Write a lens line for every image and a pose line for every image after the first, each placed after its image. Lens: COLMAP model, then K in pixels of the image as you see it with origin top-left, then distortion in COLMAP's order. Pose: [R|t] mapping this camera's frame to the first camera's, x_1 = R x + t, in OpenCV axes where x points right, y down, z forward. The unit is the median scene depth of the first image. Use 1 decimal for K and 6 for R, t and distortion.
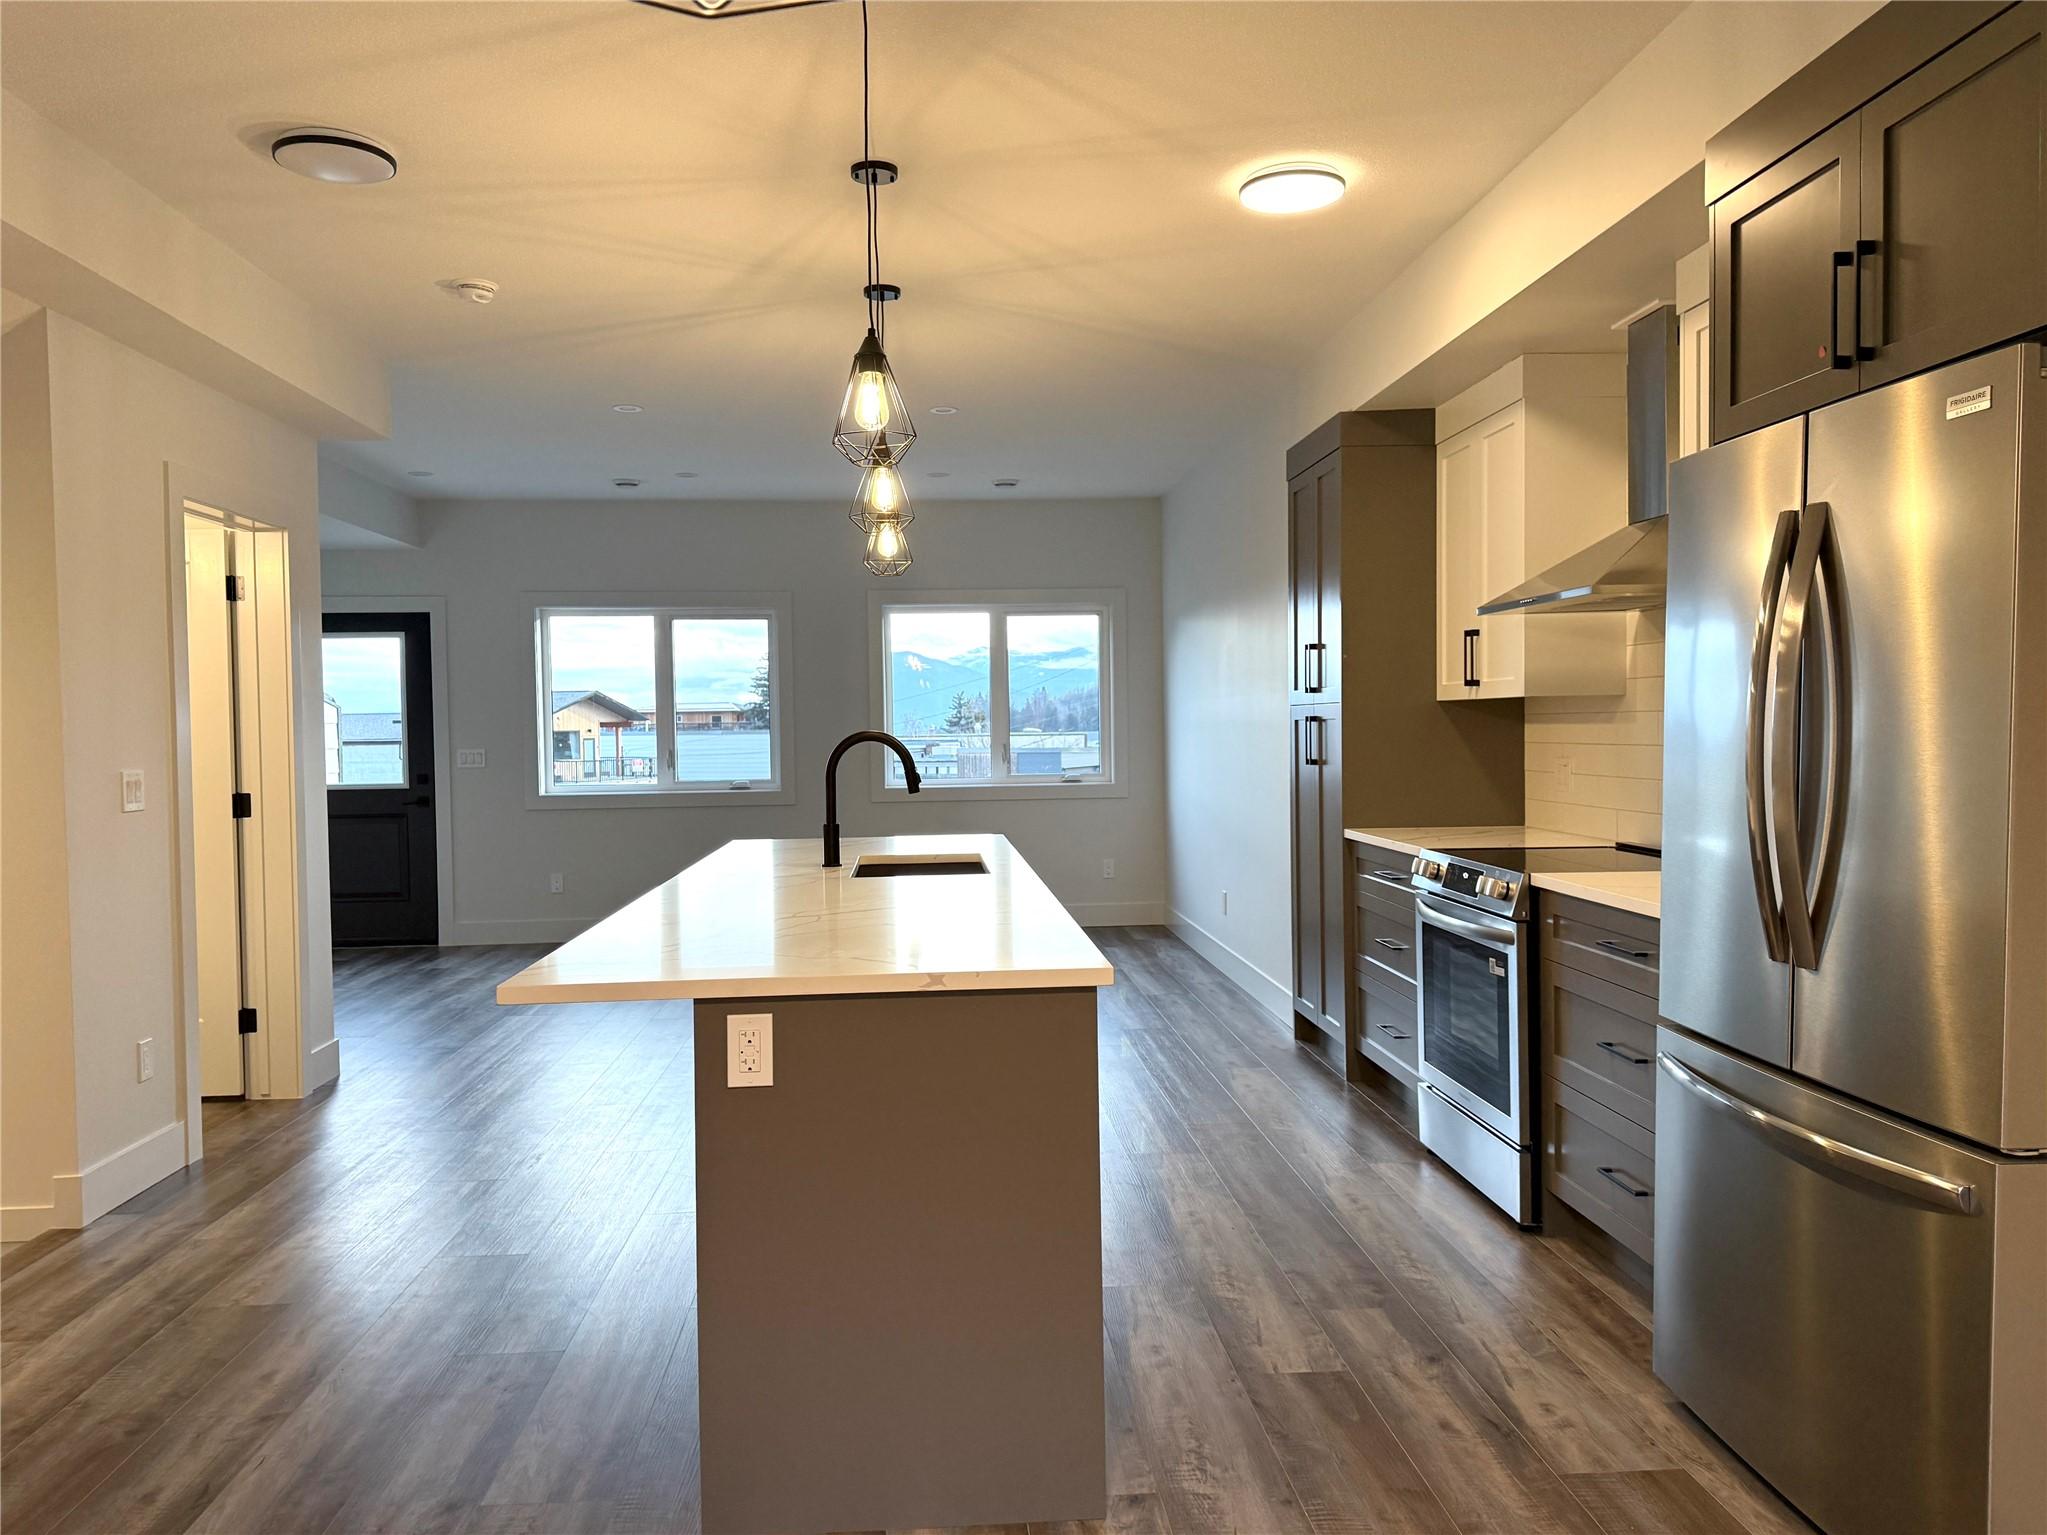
lens RADIAL K [[1497.1, 0, 1023.5], [0, 1497.1, 767.5], [0, 0, 1]] dist [0.071938, -0.088785]
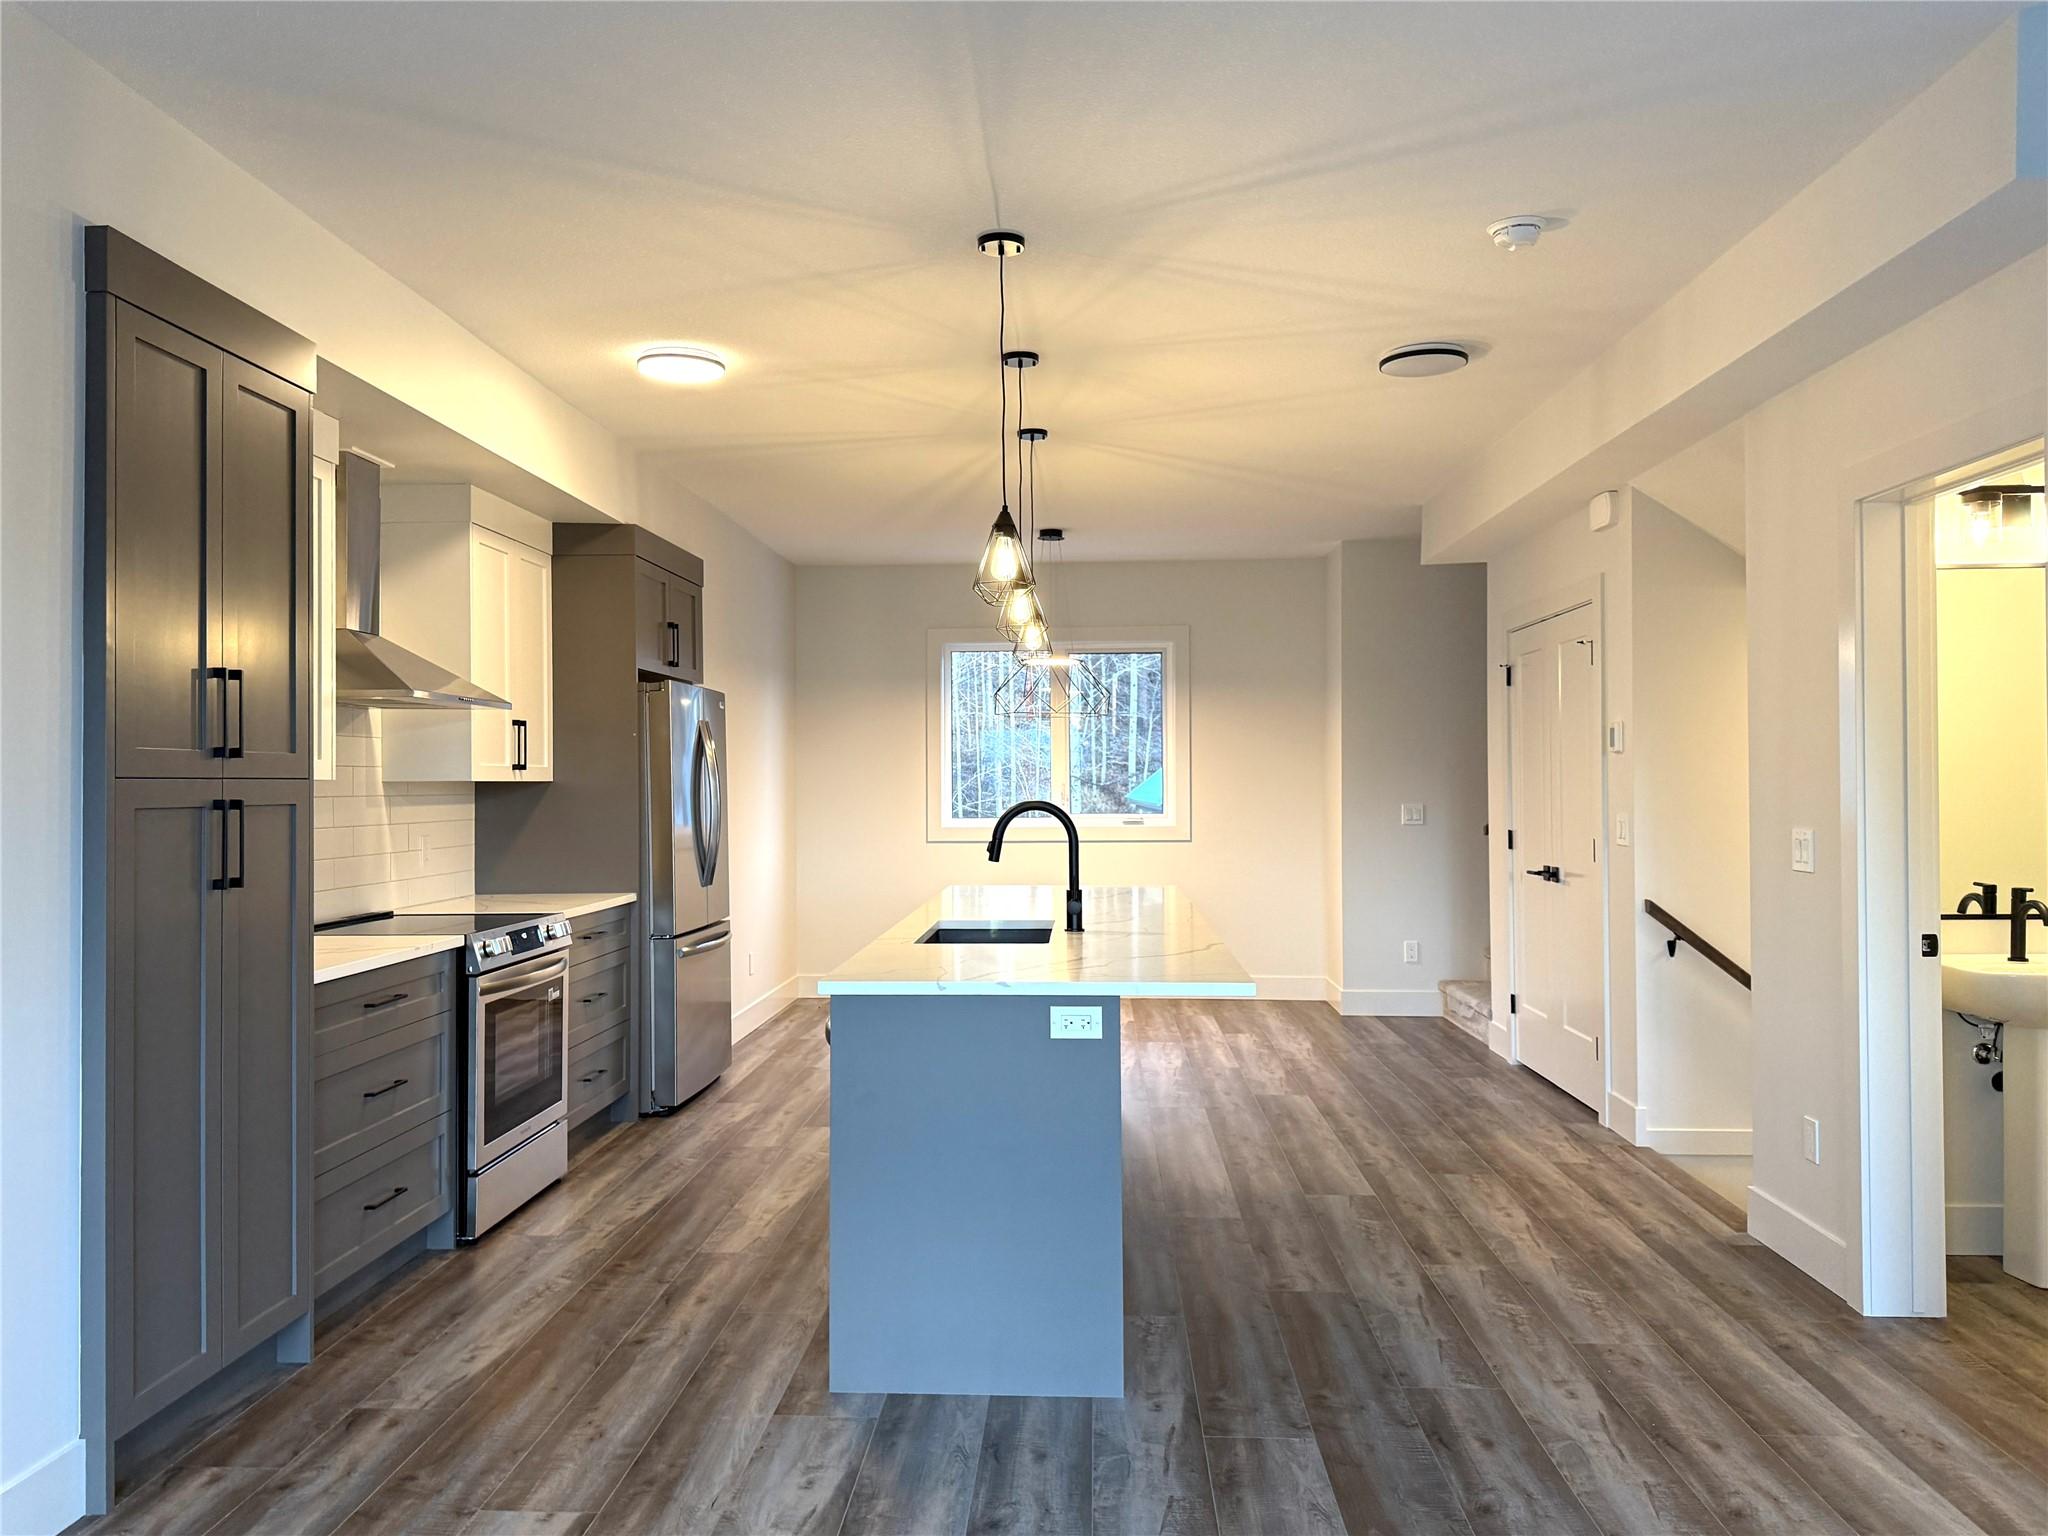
lens RADIAL K [[1497.8, 0, 1024.0], [0, 1497.8, 768.0], [0, 0, 1]] dist [0.071938, -0.088785]
pose [[-0.992560, 0.022508, 0.119655, -0.247035], [0.024709, 0.999551, 0.016940, -0.072698], [-0.119220, 0.019771, -0.992671, 2.275083]]
